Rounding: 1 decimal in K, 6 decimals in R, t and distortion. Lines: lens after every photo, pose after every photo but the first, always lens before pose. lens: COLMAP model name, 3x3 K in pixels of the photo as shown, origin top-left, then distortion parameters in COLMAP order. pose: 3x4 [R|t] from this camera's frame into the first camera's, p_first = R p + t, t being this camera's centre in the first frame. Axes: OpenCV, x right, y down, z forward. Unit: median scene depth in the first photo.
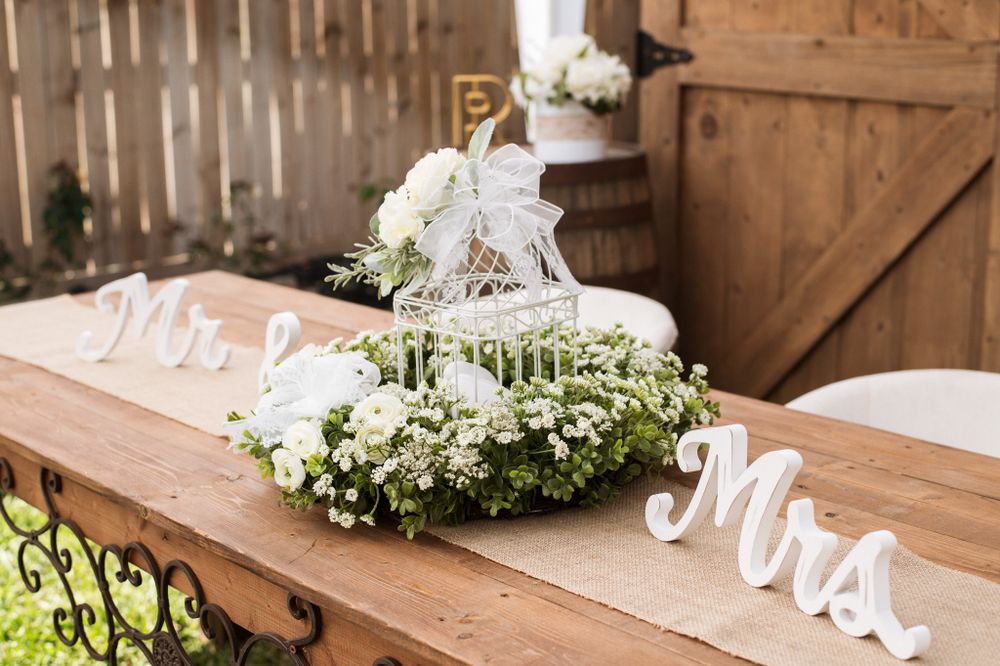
lens RADIAL K [[1495.1, 0, 500.3], [0, 1495.1, 333.8], [0, 0, 1]] dist [-0.101511, 0.000000]
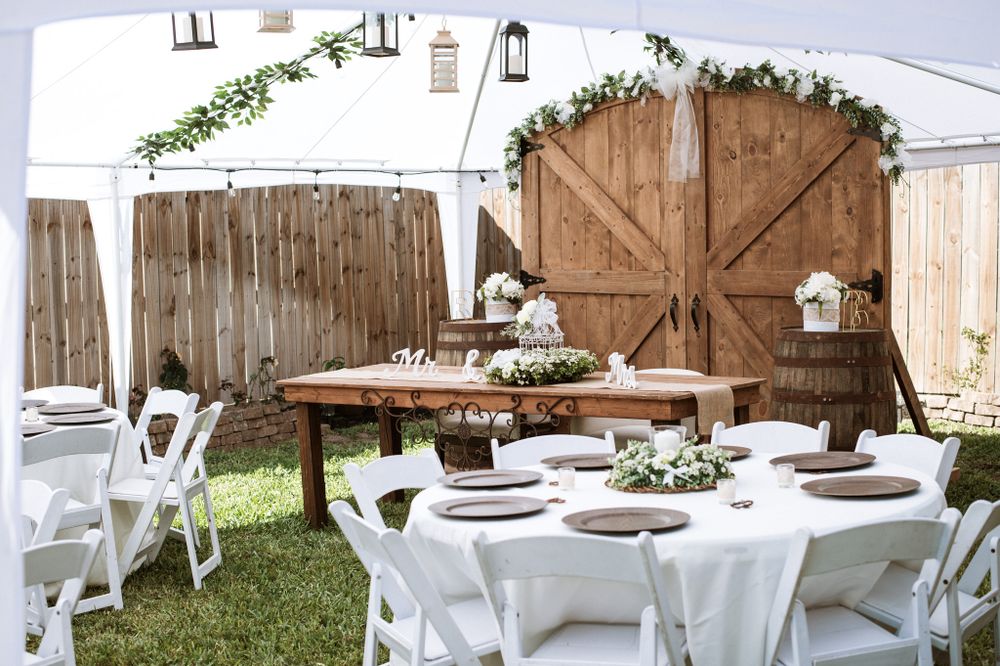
lens RADIAL K [[1495.1, 0, 500.2], [0, 1495.1, 333.3], [0, 0, 1]] dist [-0.101511, 0.000000]
pose [[0.981296, -0.028838, 0.190332, -0.458999], [0.057972, 0.987087, -0.149326, 0.291251], [-0.183568, 0.157567, 0.970297, -1.506027]]
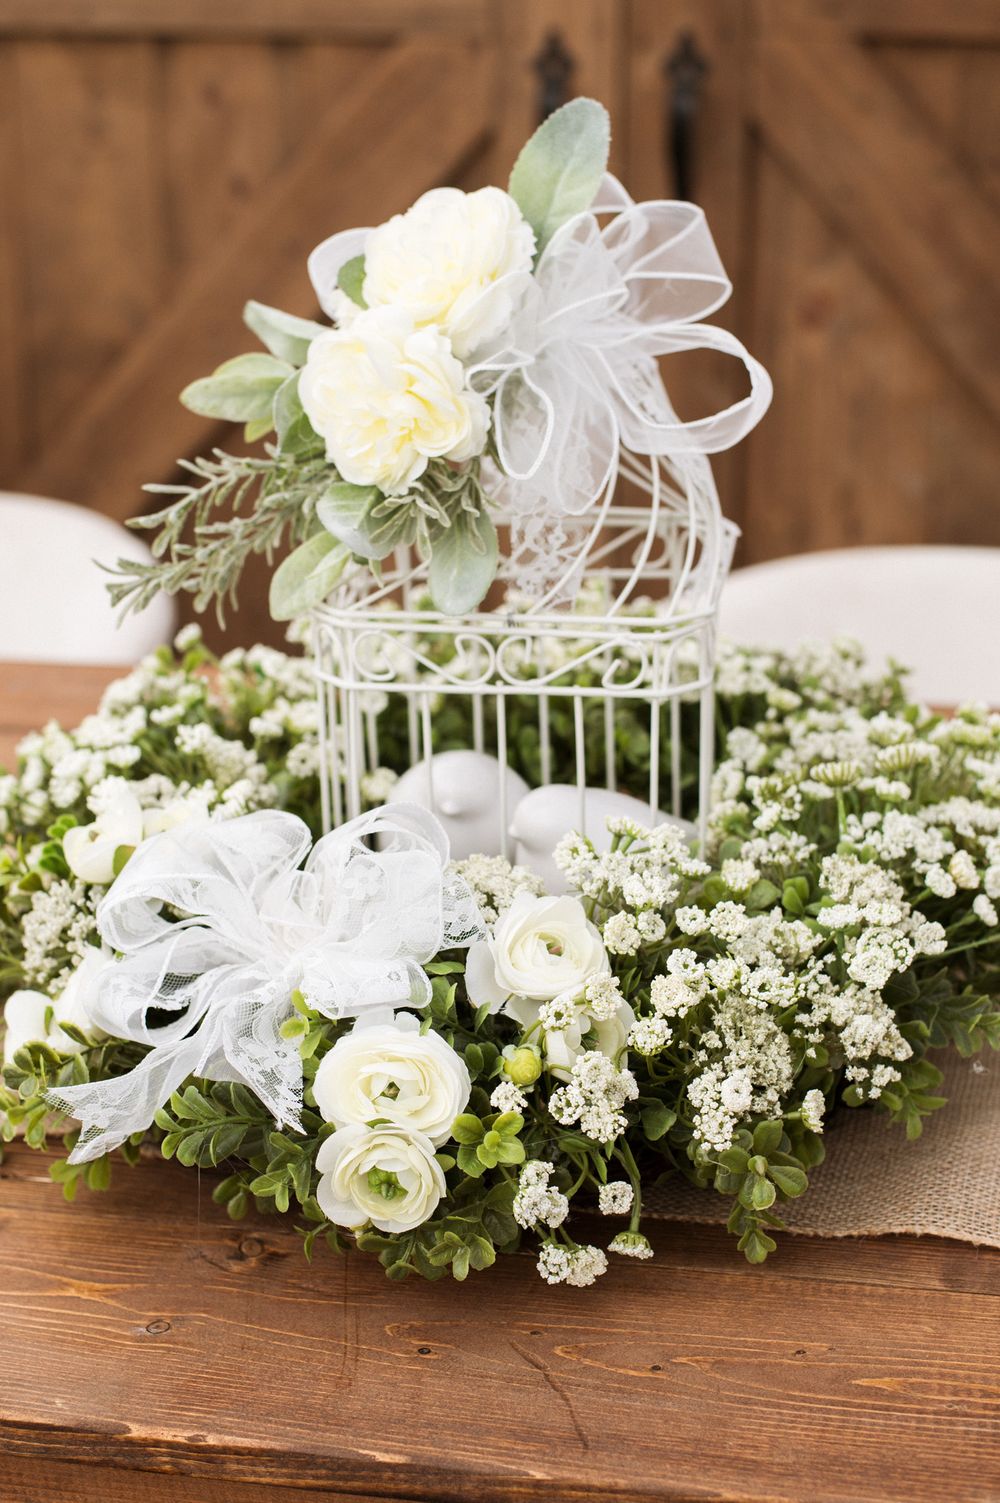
lens RADIAL K [[2553.1, 0, 498.7], [0, 2553.1, 753.0], [0, 0, 1]] dist [-0.097469, 0.000000]
pose [[0.799162, -0.205237, 0.564994, -0.201915], [0.137785, 0.977427, 0.160163, -0.044392], [-0.585111, -0.050149, 0.809401, 0.239586]]
